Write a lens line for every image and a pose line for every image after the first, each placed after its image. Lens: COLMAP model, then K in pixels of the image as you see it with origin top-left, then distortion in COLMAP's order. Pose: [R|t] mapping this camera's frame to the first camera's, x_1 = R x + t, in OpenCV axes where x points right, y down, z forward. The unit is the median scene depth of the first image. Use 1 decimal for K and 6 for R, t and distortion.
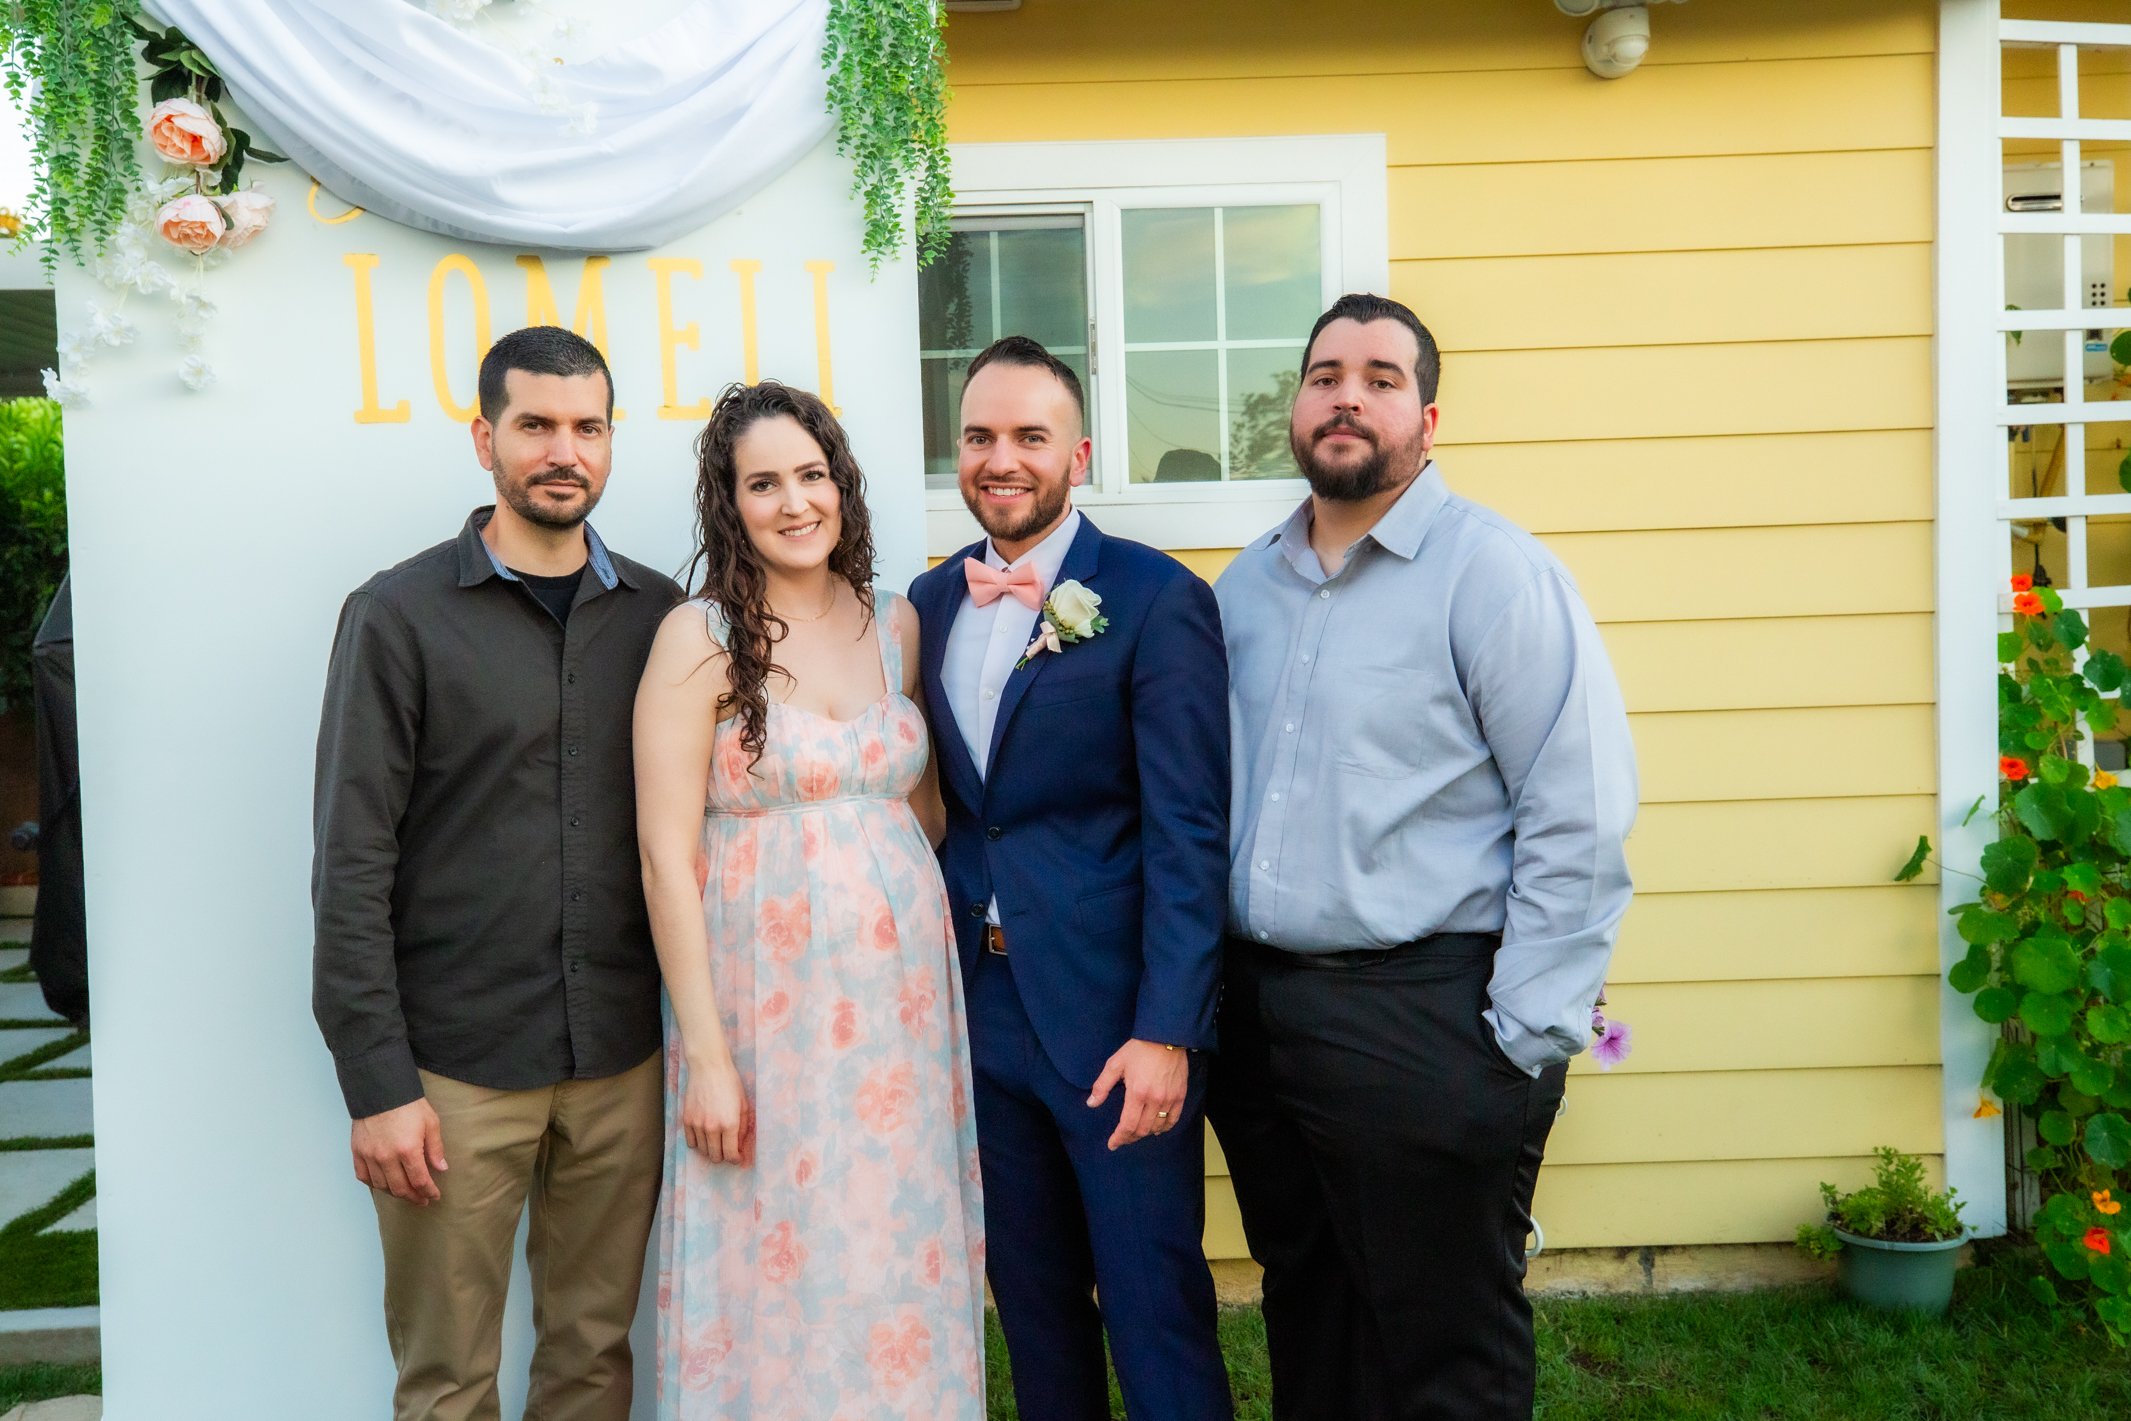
lens RADIAL K [[1995.2, 0, 1061.4], [0, 1995.2, 692.2], [0, 0, 1]] dist [0.042437, 0.024826]
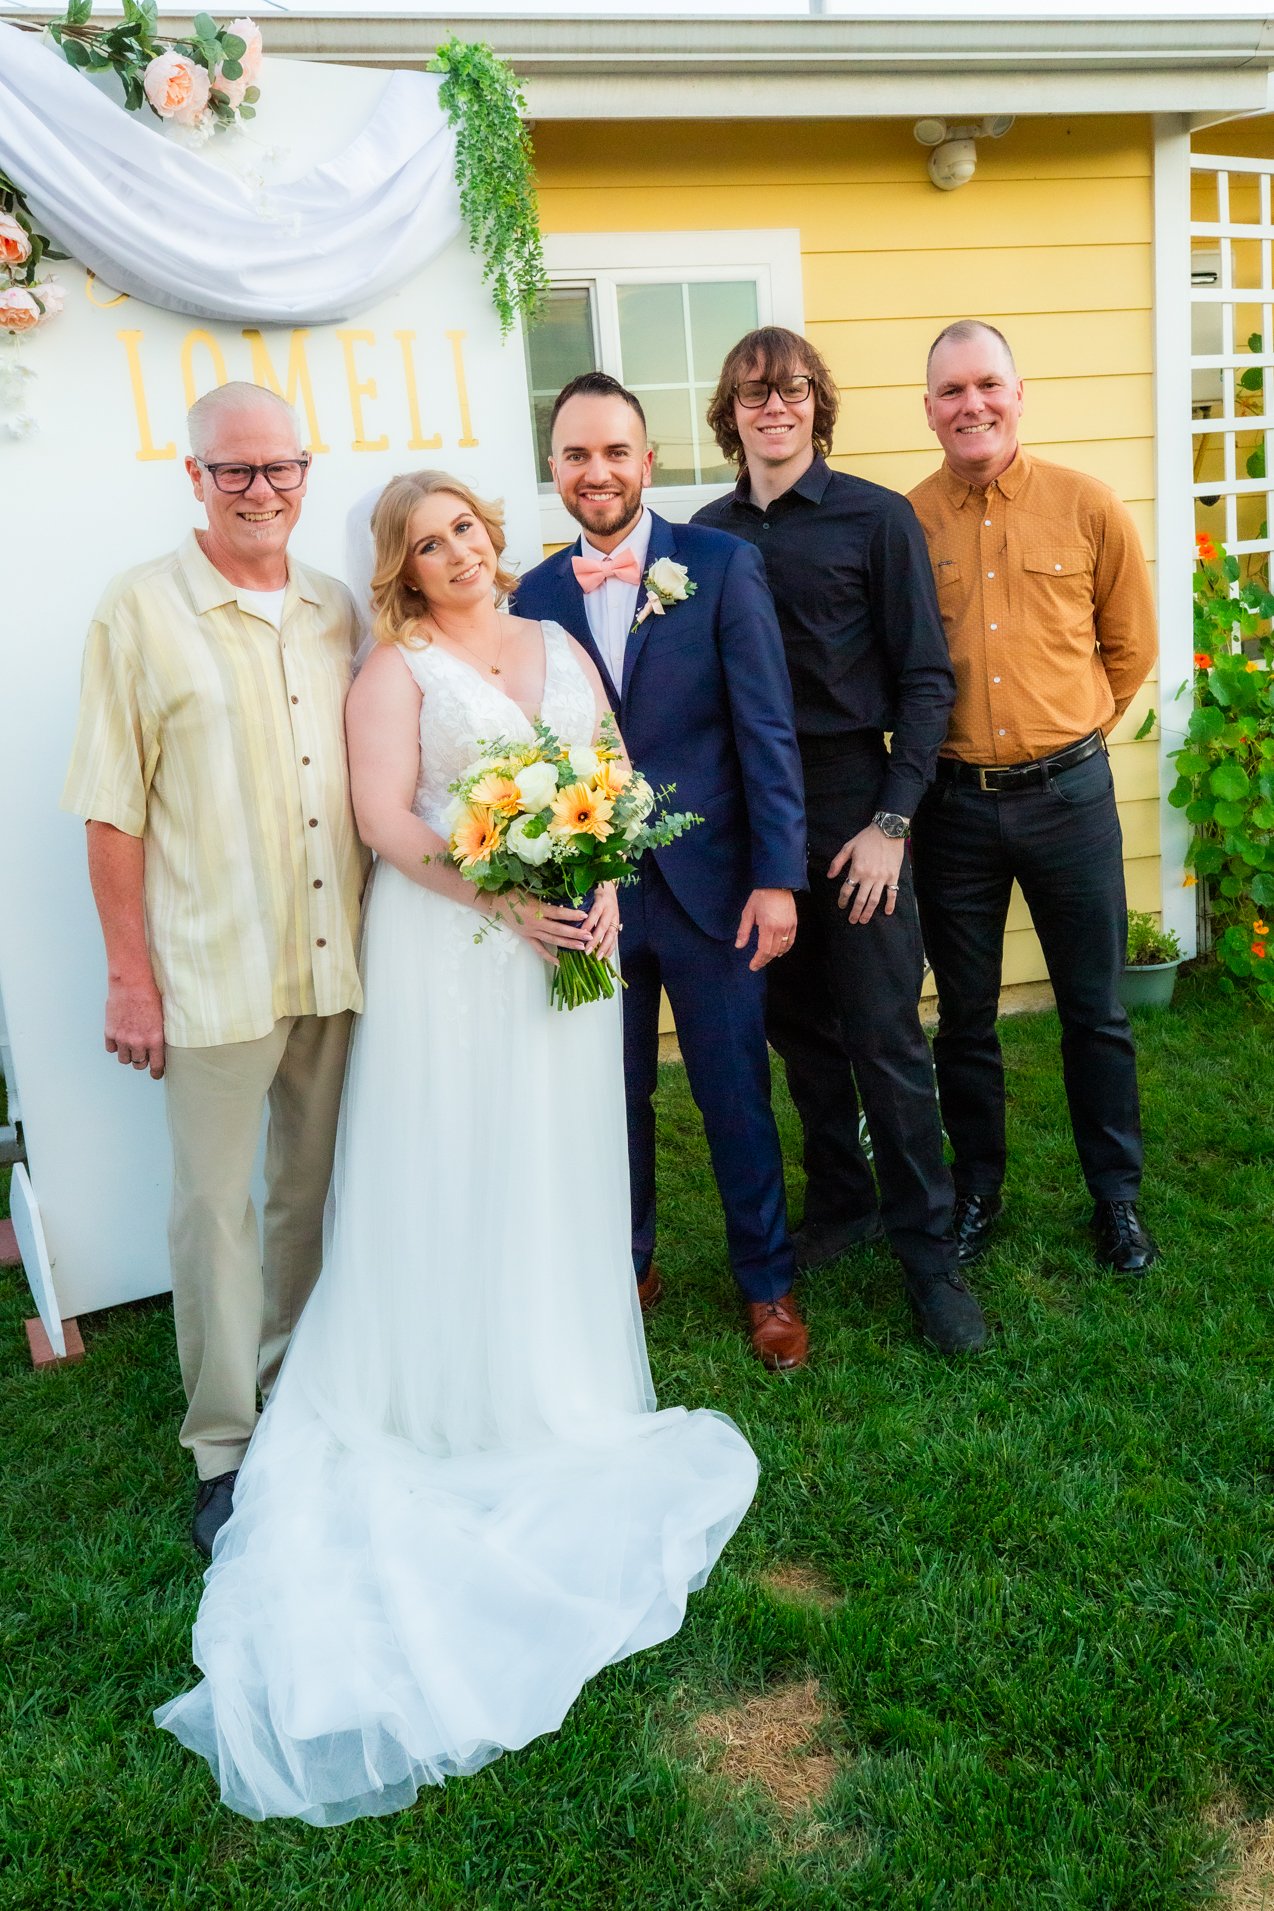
lens RADIAL K [[1551.8, 0, 708.8], [0, 1551.8, 855.2], [0, 0, 1]] dist [0.010452, 0.008988]
pose [[0.974565, -0.078358, 0.209962, -0.175967], [0.050262, 0.989438, 0.135962, 0.003926], [-0.218398, -0.121951, 0.968210, -0.099632]]
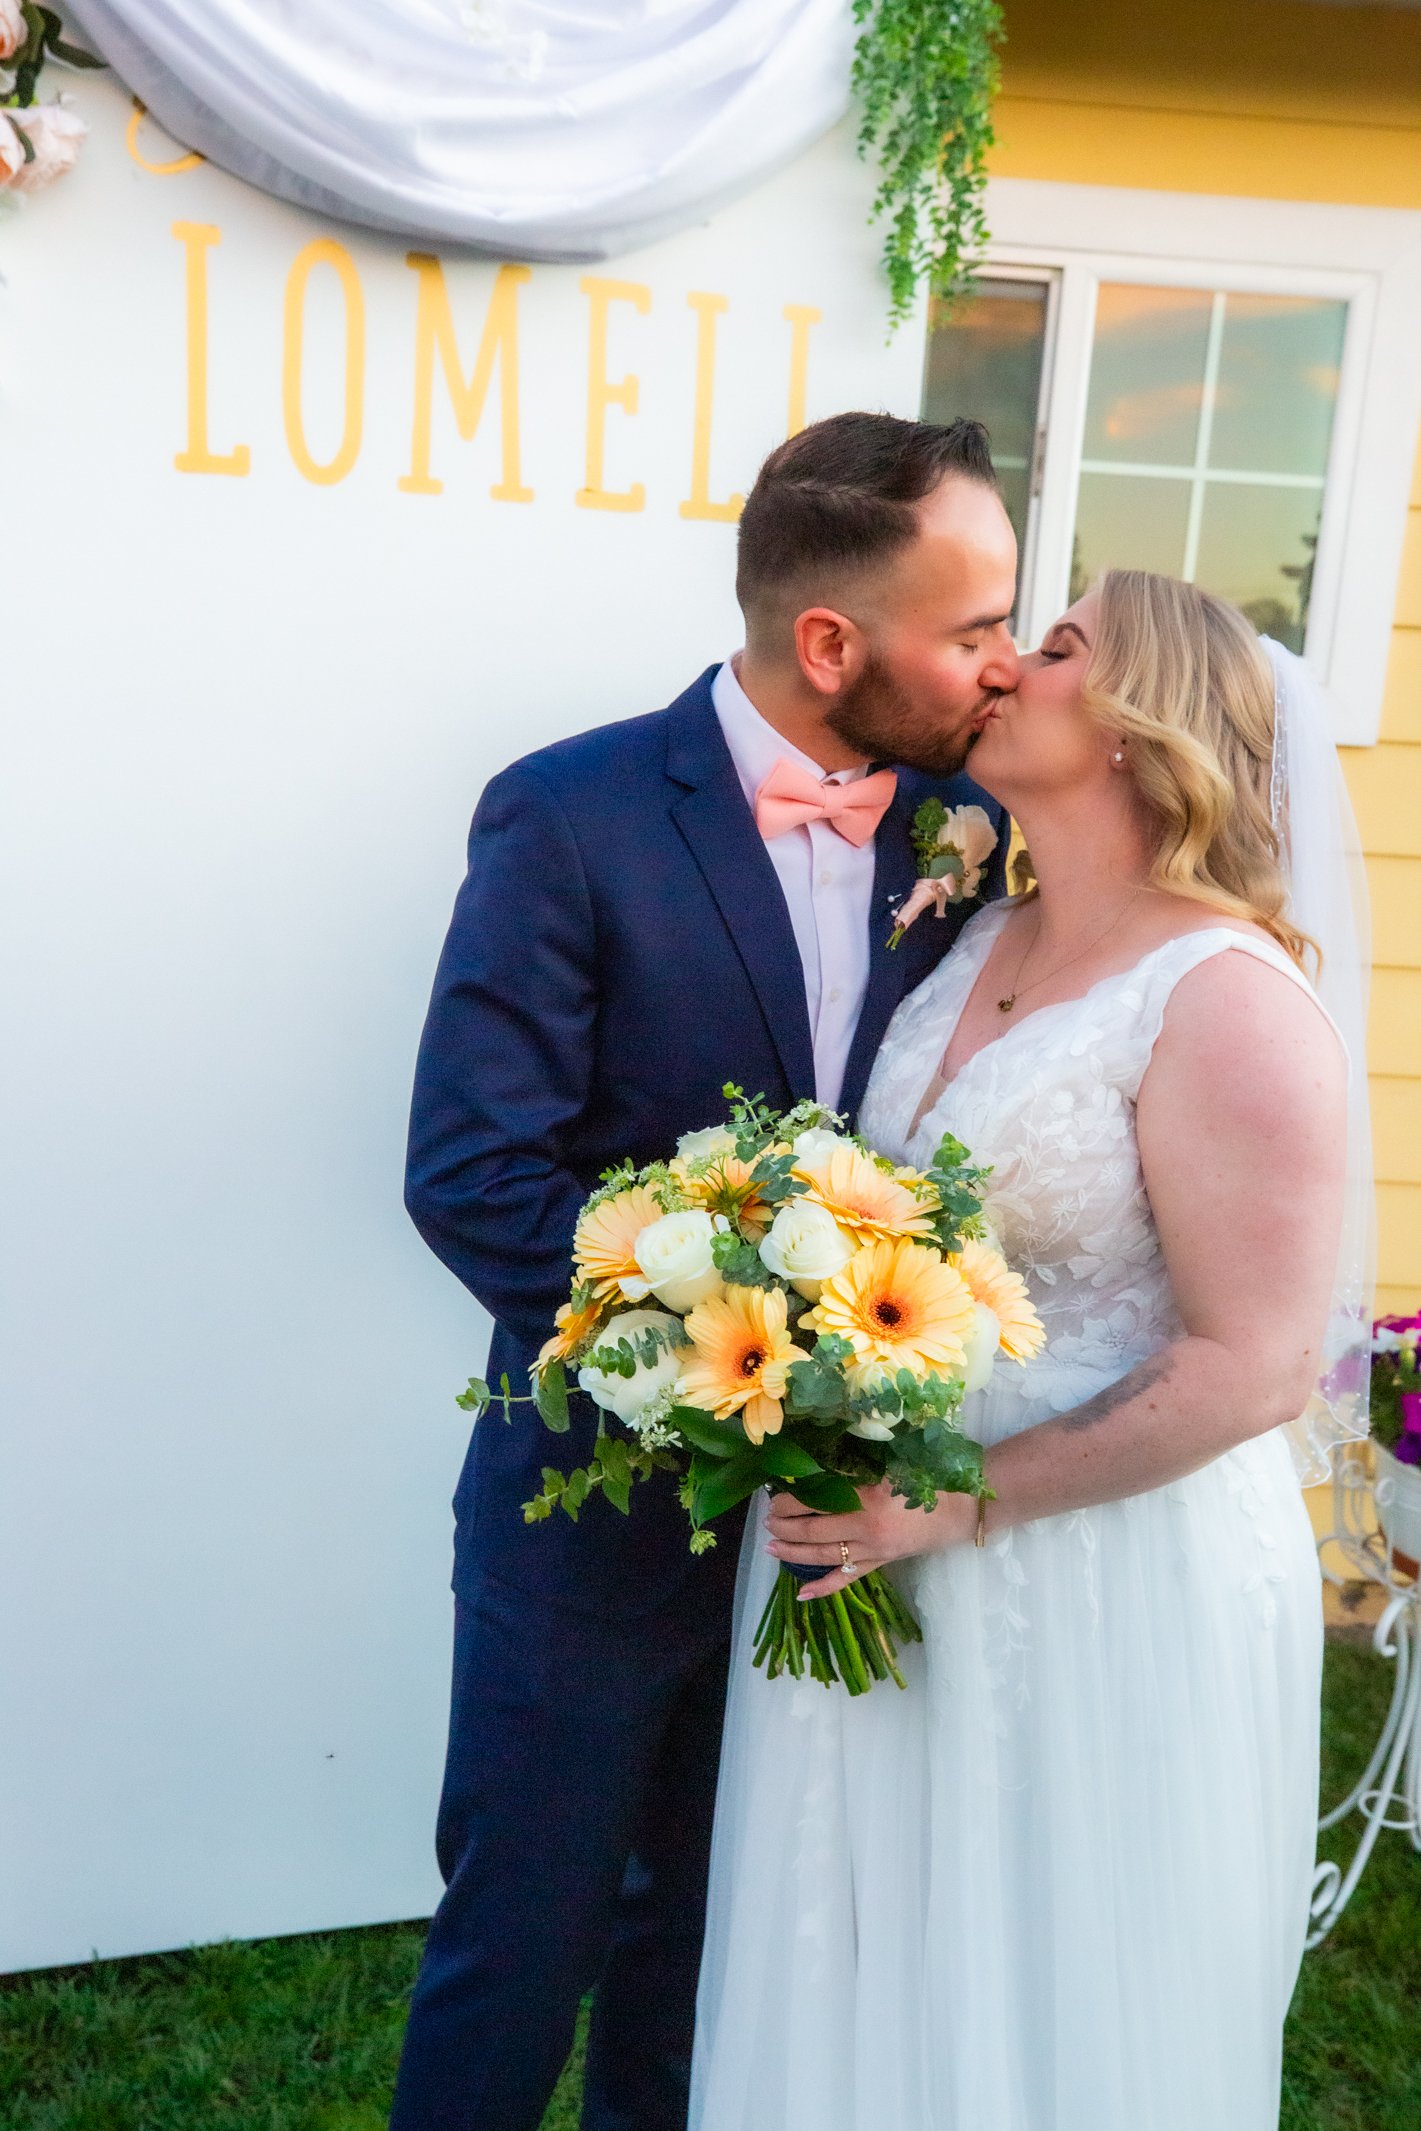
lens RADIAL K [[1991.0, 0, 709.6], [0, 1991.0, 1072.2], [0, 0, 1]] dist [0.037453, 0.029101]
pose [[0.994703, 0.089147, 0.051180, -0.144604], [-0.095169, 0.986836, 0.130755, -0.027269], [-0.038850, -0.134934, 0.990093, 0.204997]]
